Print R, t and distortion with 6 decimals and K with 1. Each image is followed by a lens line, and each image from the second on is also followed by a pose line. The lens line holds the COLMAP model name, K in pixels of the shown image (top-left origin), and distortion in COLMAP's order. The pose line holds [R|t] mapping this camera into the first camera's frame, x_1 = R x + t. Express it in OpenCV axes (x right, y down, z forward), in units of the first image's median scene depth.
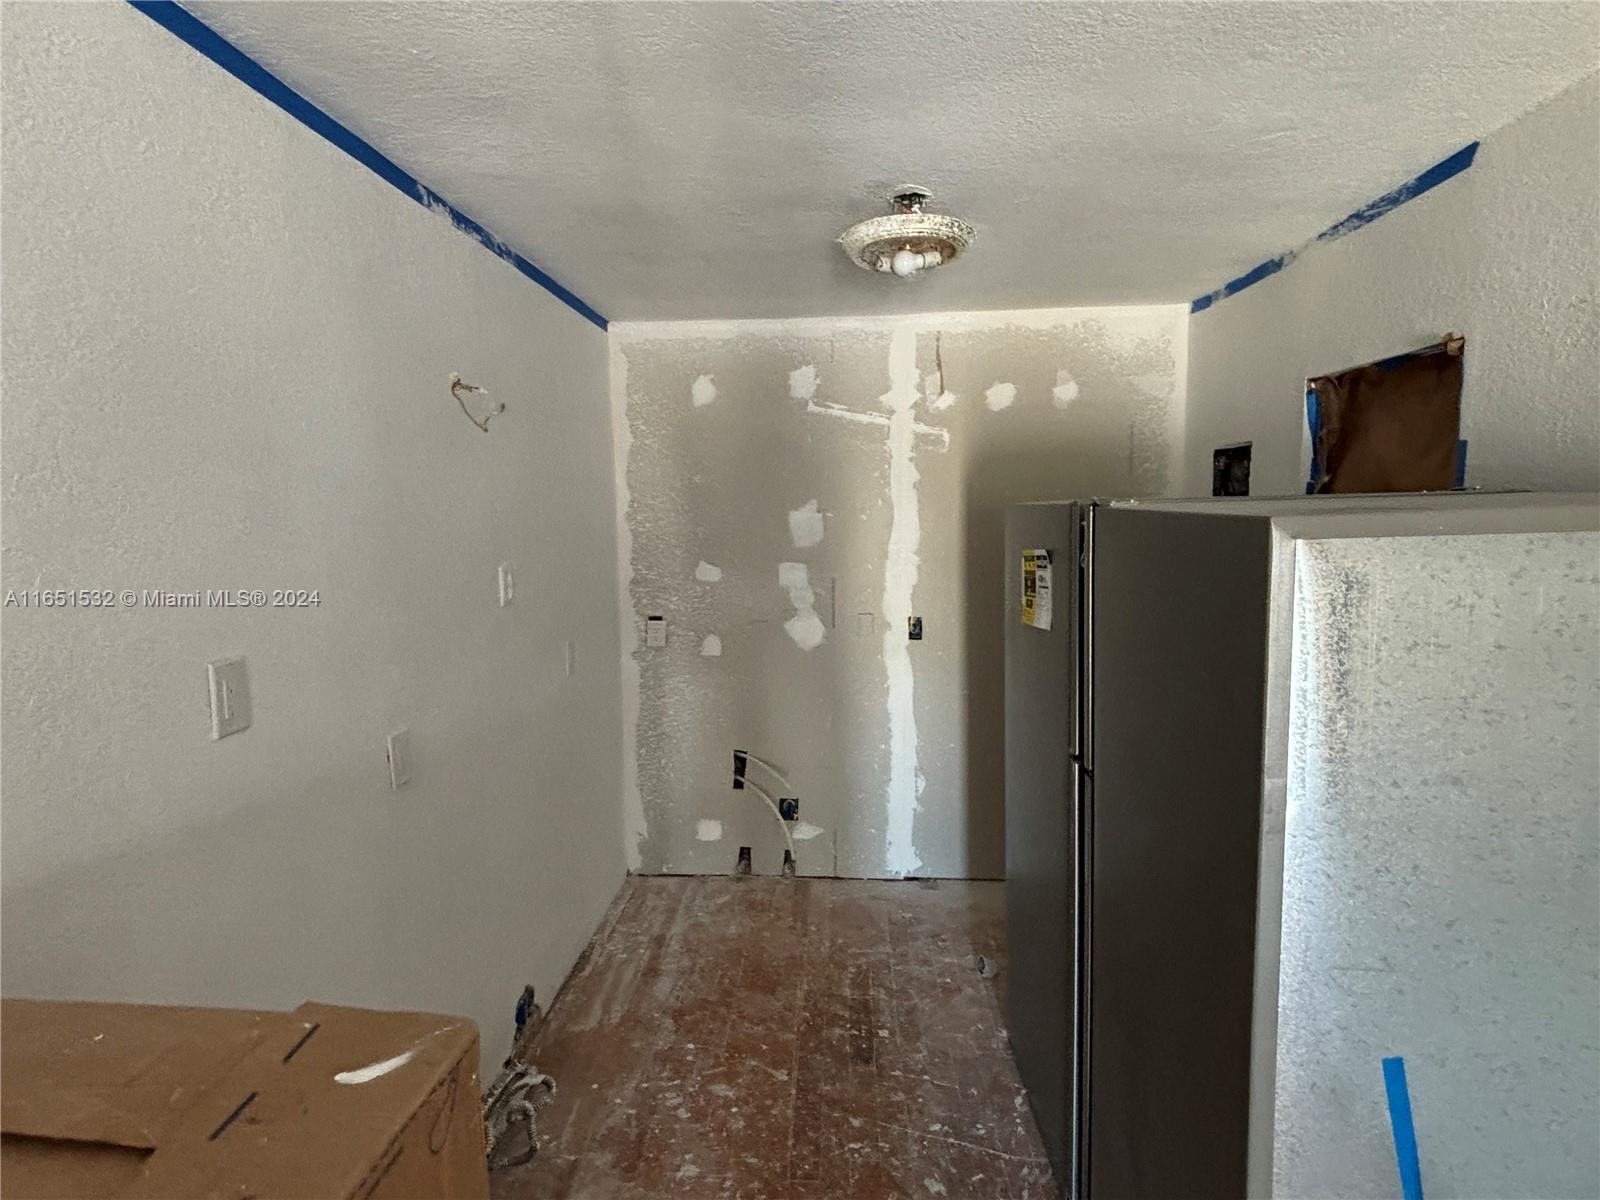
lens RADIAL K [[854.9, 0, 796.8], [0, 854.9, 612.2], [0, 0, 1]] dist [0.004105, 0.000253]
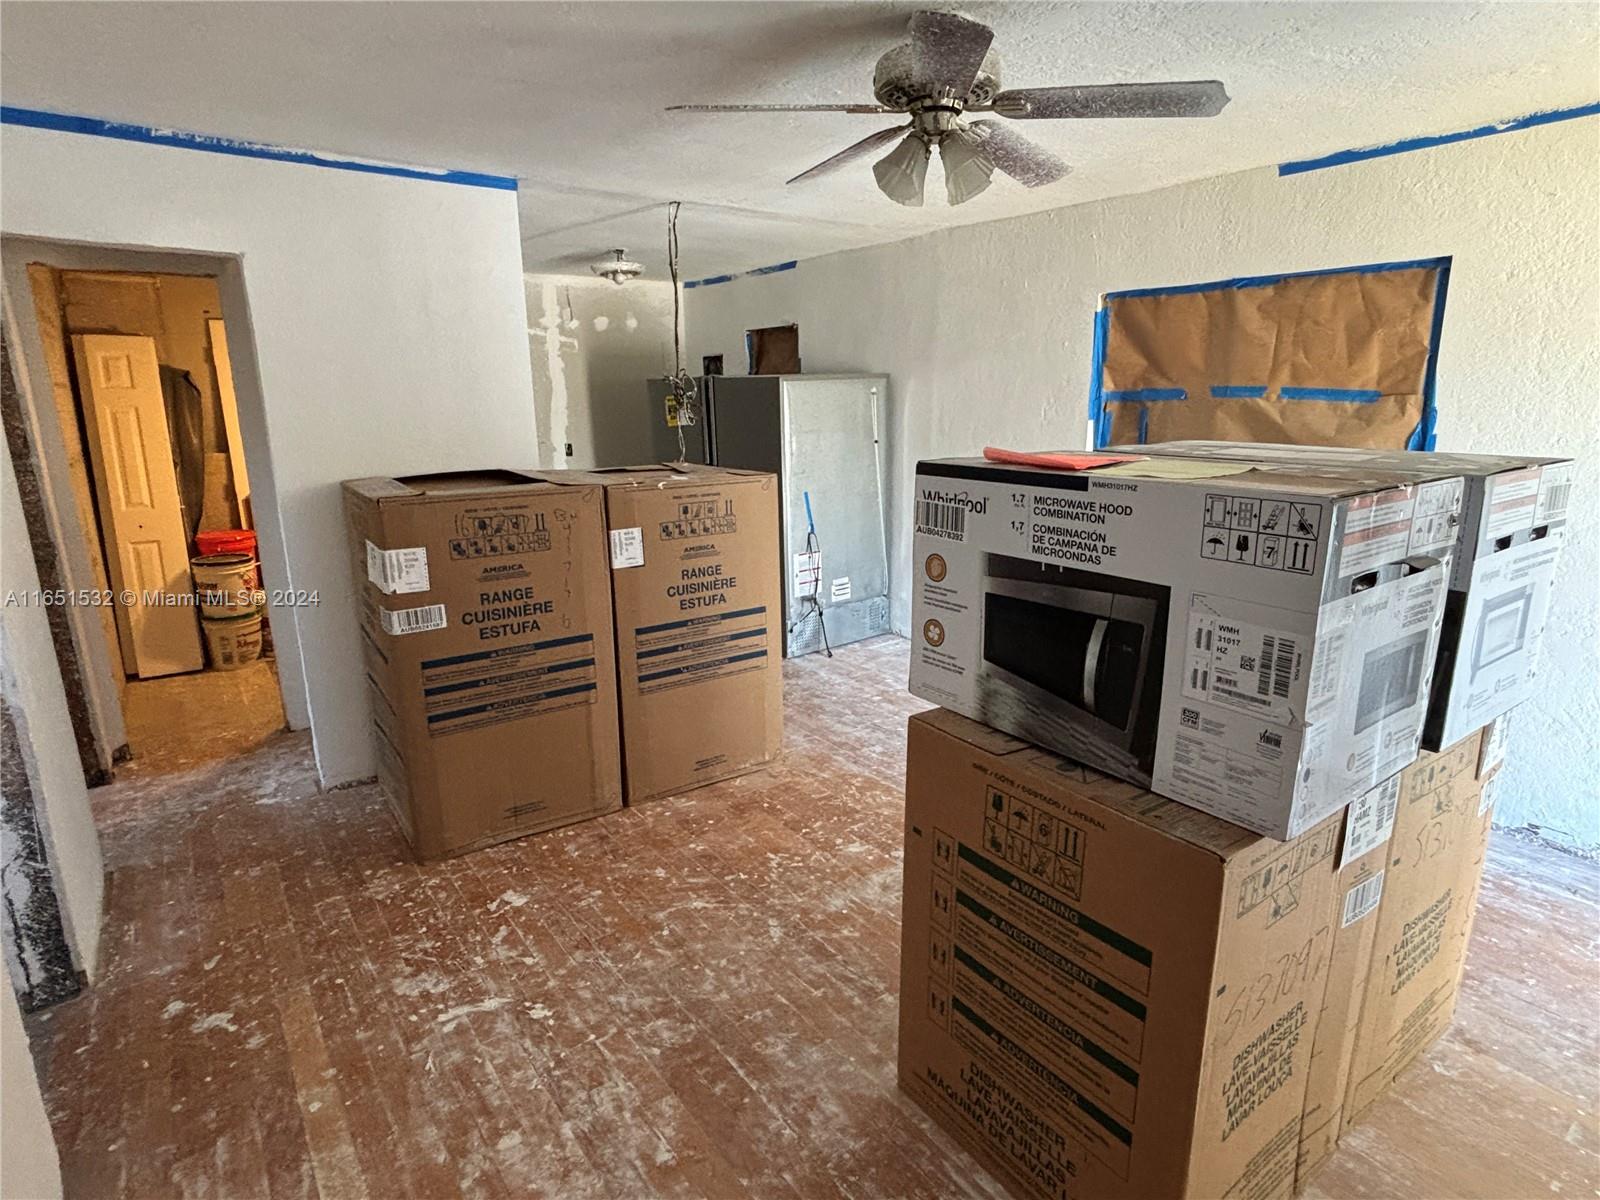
lens RADIAL K [[854.9, 0, 804.0], [0, 854.9, 595.7], [0, 0, 1]] dist [0.004105, 0.000253]
pose [[0.760327, -0.145725, 0.632983, -0.713936], [0.081248, 0.988192, 0.129908, 0.136565], [-0.644439, -0.047344, 0.763188, -0.776739]]
